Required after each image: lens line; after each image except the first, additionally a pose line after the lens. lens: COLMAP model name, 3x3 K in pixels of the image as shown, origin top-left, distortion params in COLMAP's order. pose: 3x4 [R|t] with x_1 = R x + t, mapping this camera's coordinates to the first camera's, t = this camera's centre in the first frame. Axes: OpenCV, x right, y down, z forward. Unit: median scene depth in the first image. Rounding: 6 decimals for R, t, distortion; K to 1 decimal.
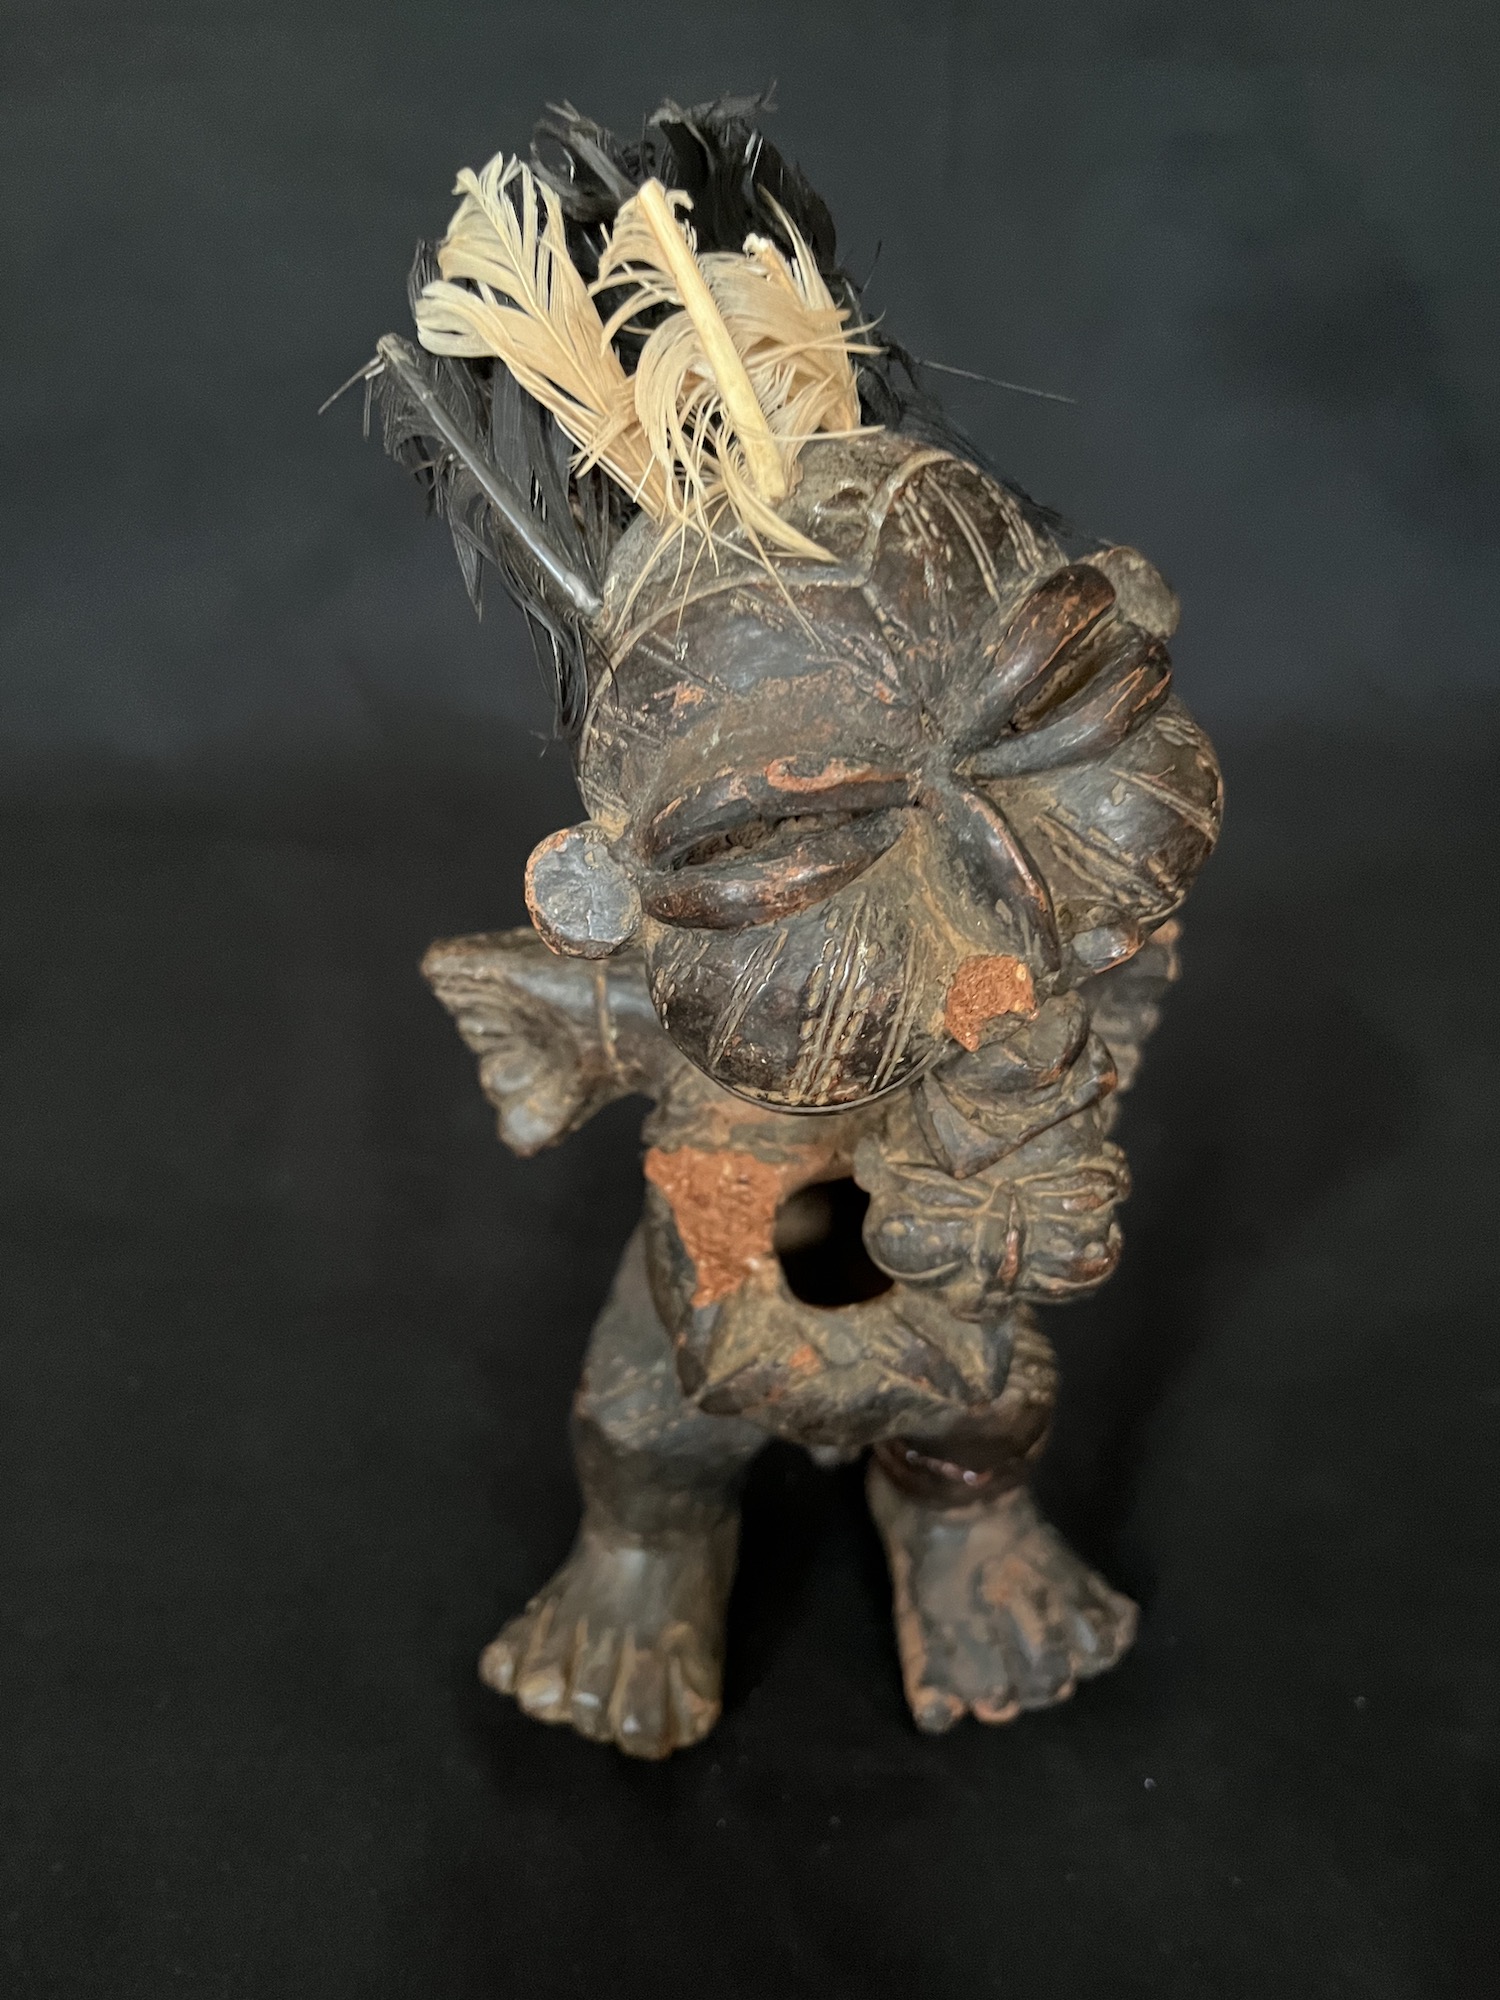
lens RADIAL K [[1581.7, 0, 728.3], [0, 1581.7, 1010.2], [0, 0, 1]] dist [0.003384, -0.008592]
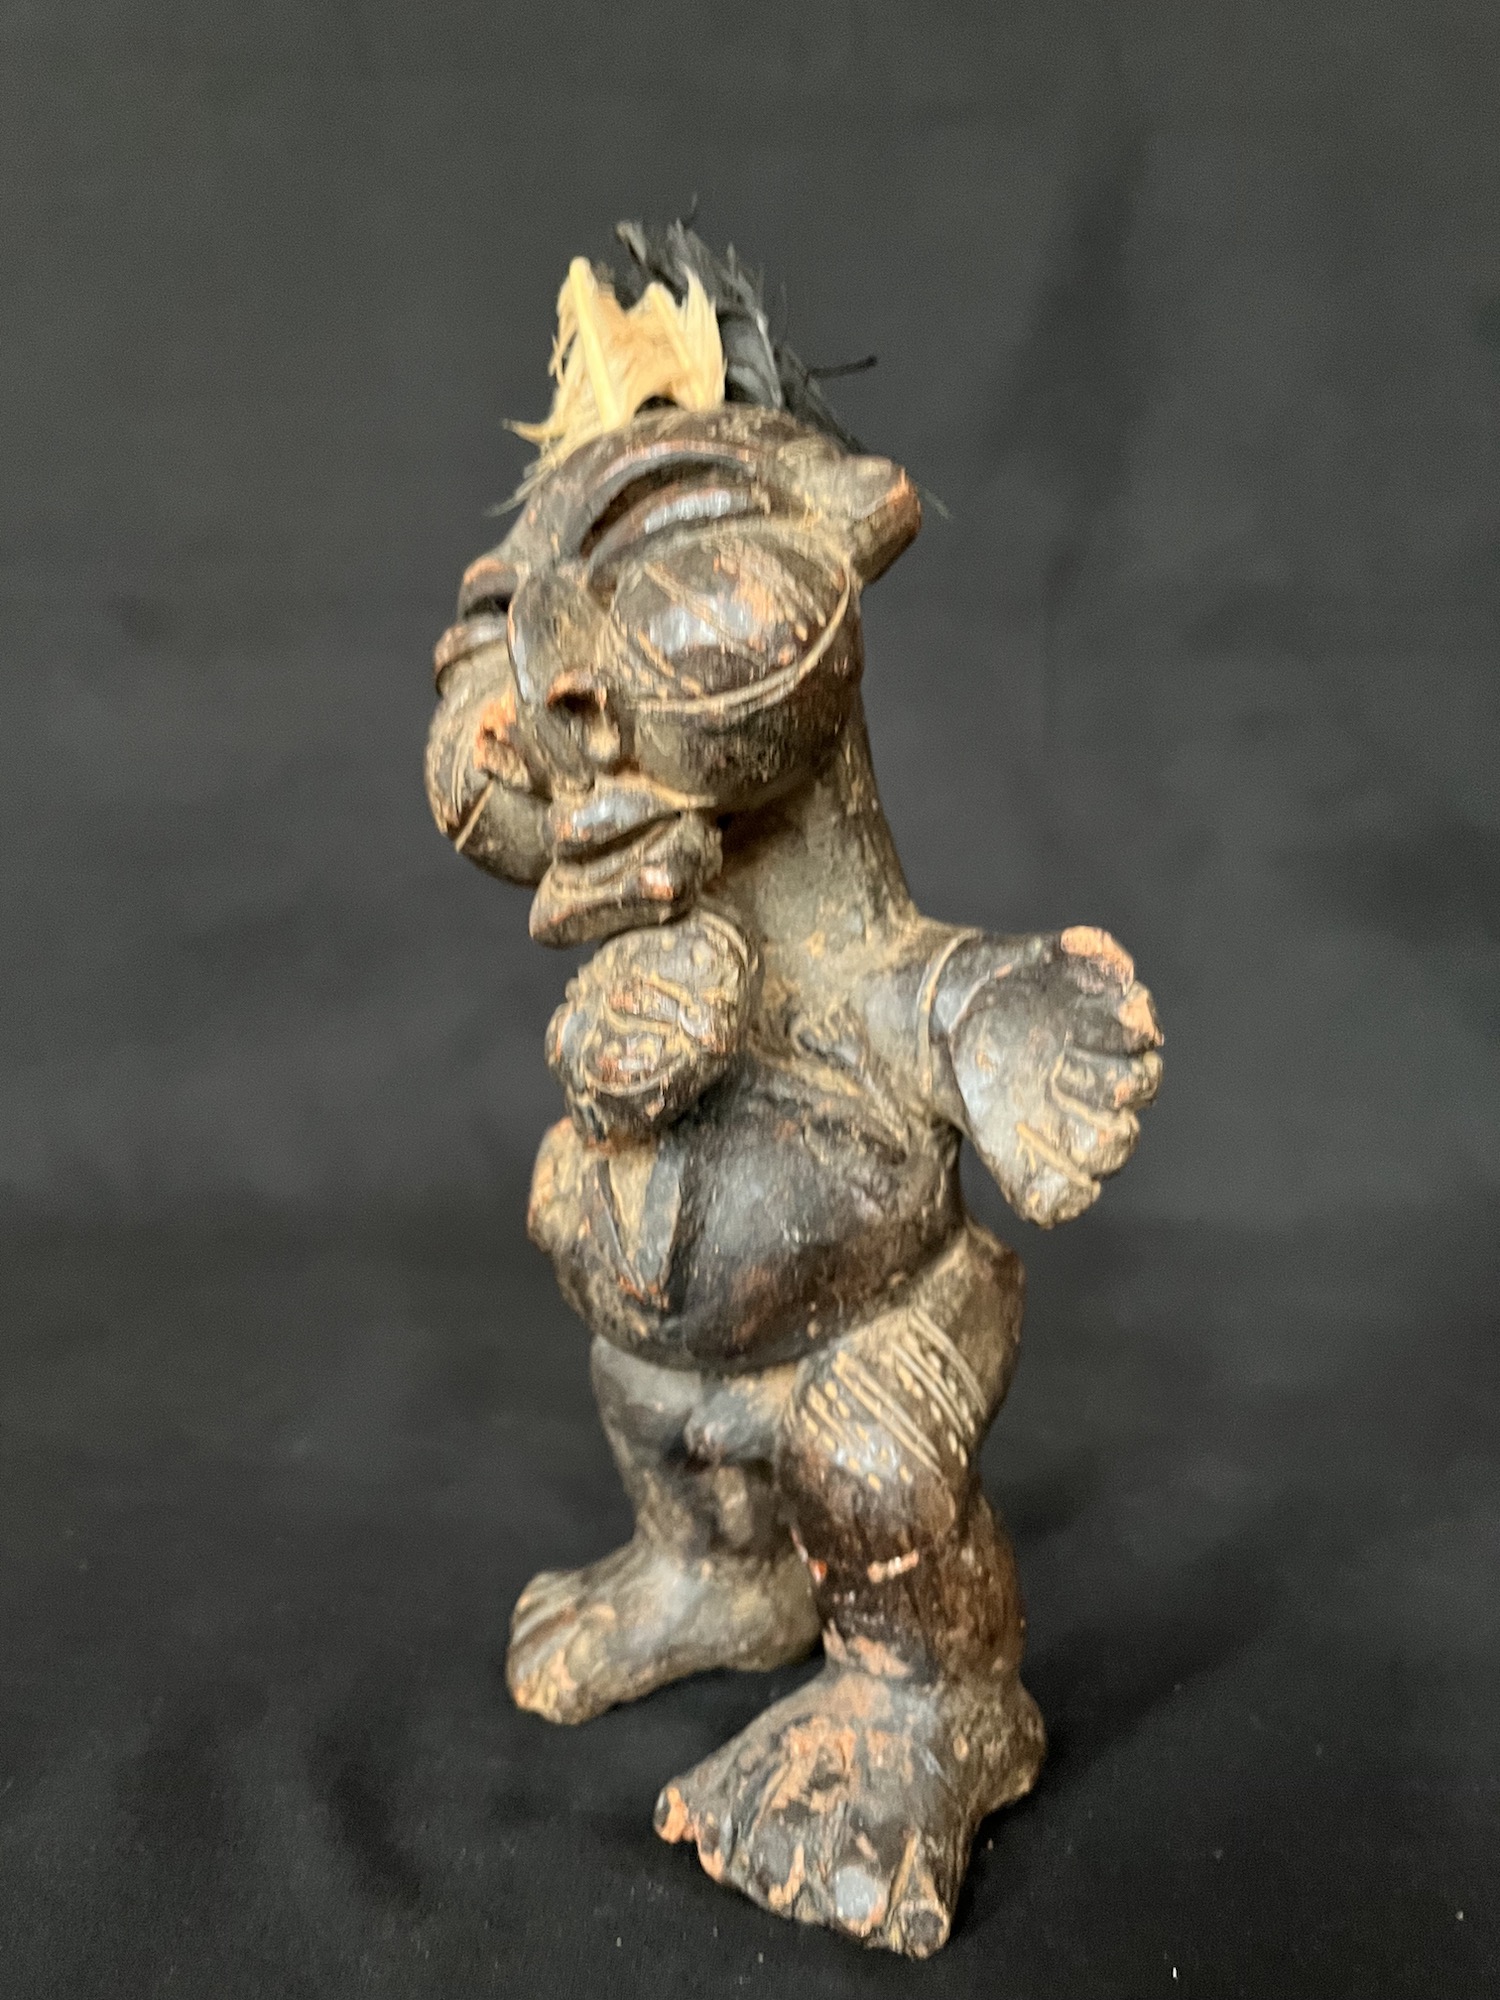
lens RADIAL K [[1564.3, 0, 742.3], [0, 1564.3, 1009.4], [0, 0, 1]] dist [0.038323, -0.081269]
pose [[0.480292, 0.070728, -0.874252, 1.303309], [-0.453282, 0.873339, -0.178367, 0.306728], [0.750903, 0.481951, 0.451518, 0.676780]]
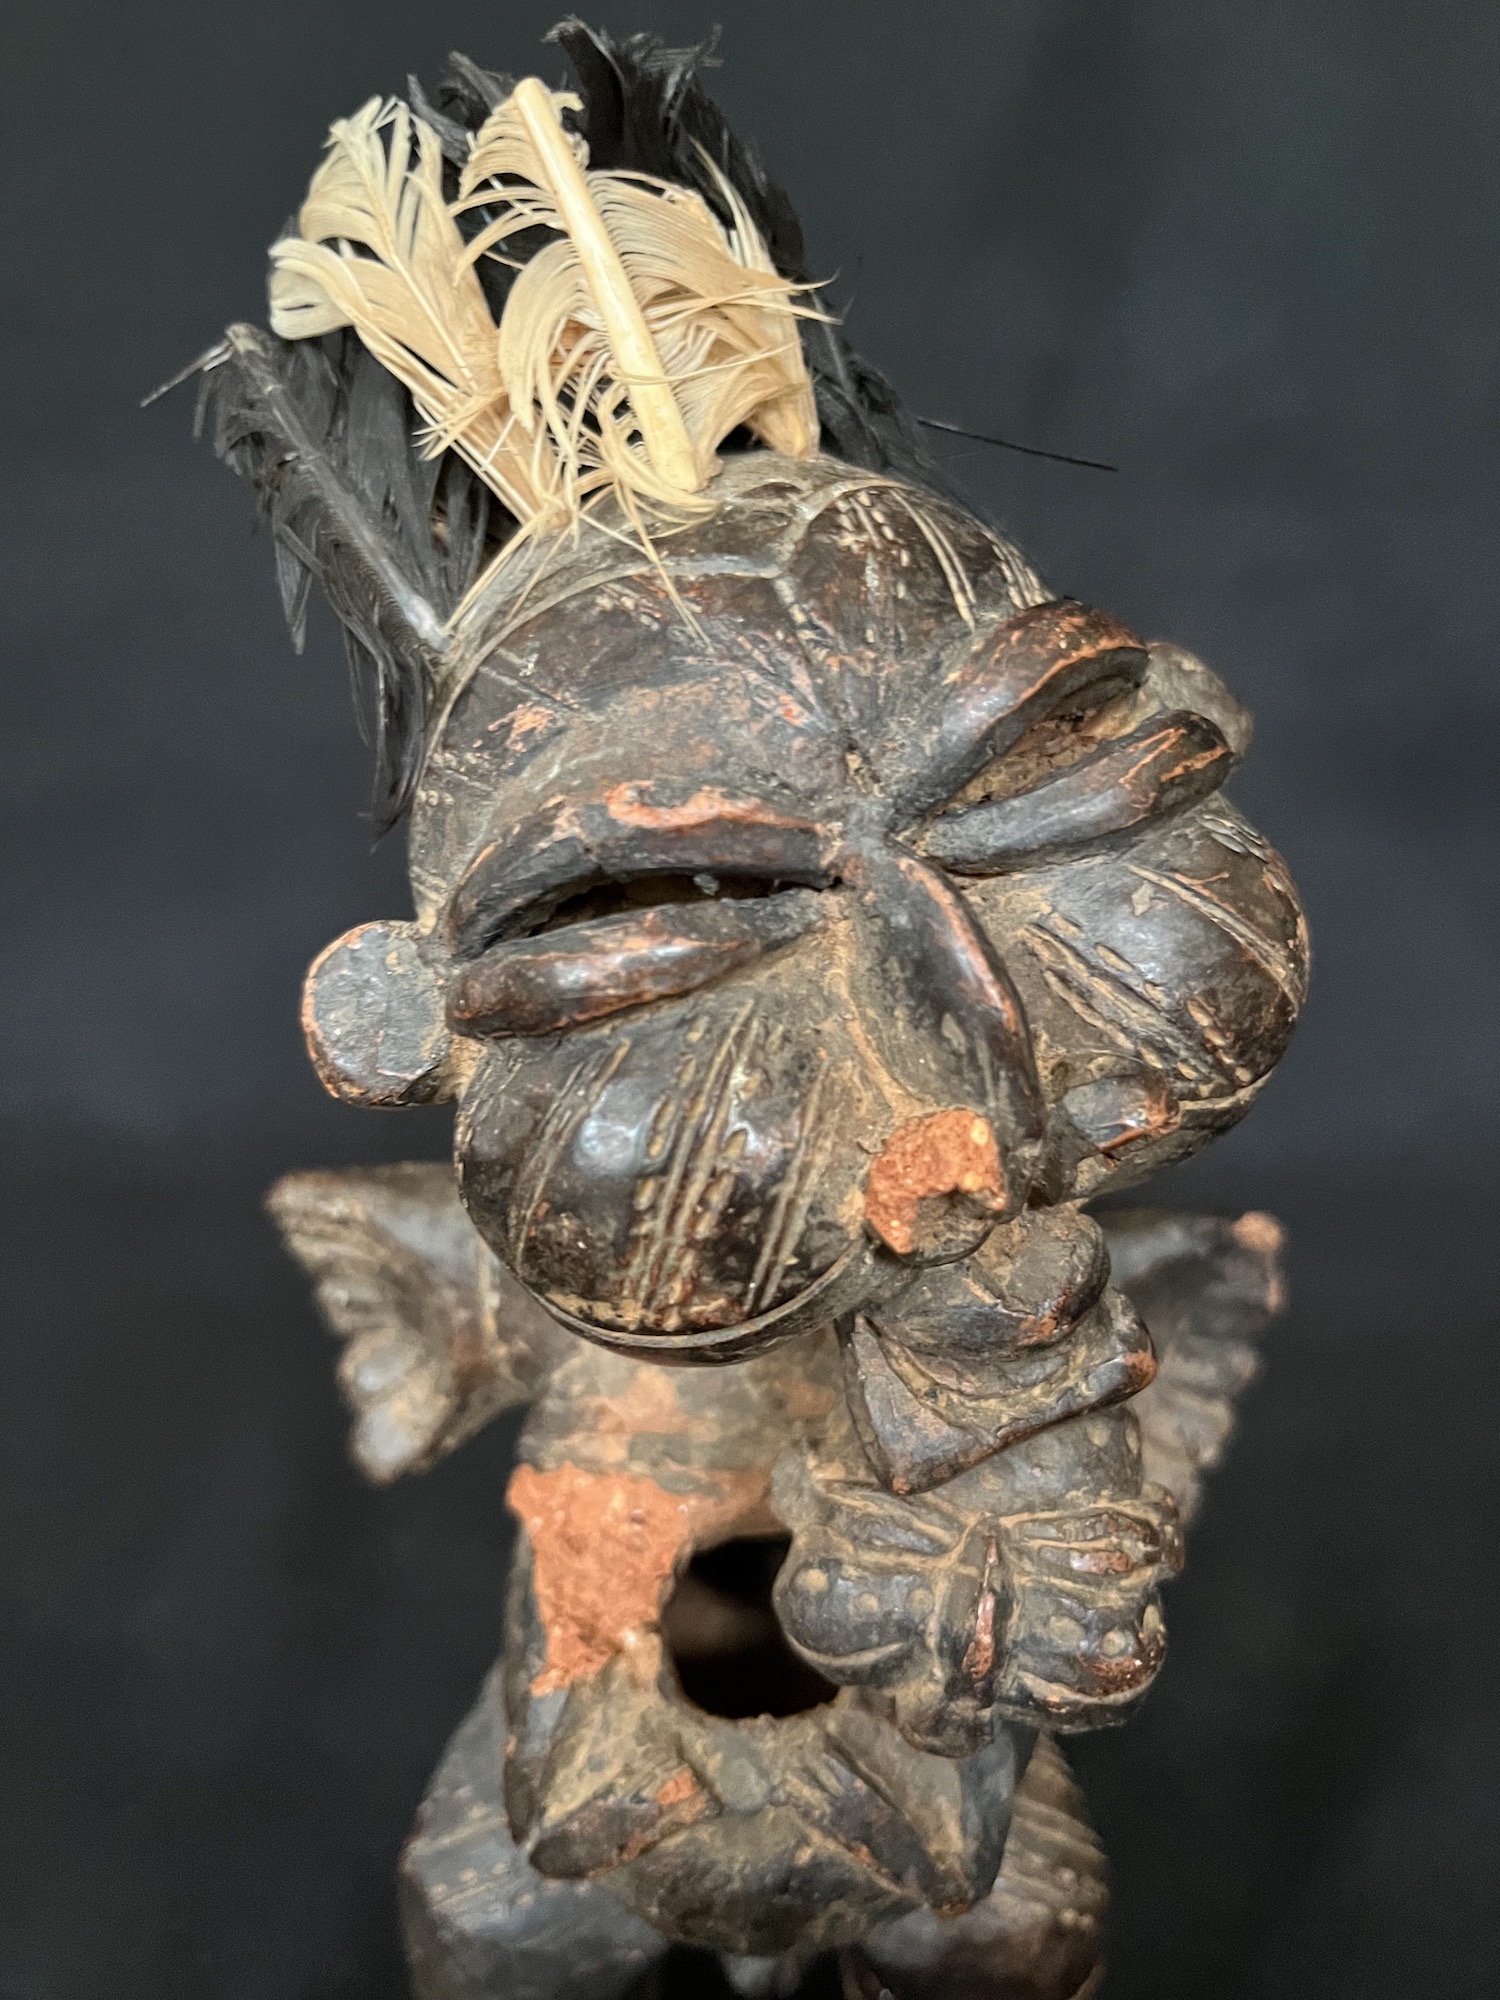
lens RADIAL K [[1607.8, 0, 759.2], [0, 1607.8, 1019.8], [0, 0, 1]] dist [0.008130, -0.071937]
pose [[0.993929, 0.065455, -0.088431, 0.144844], [-0.088165, 0.954672, -0.284305, 0.123146], [0.065813, 0.290375, 0.954647, 0.335496]]
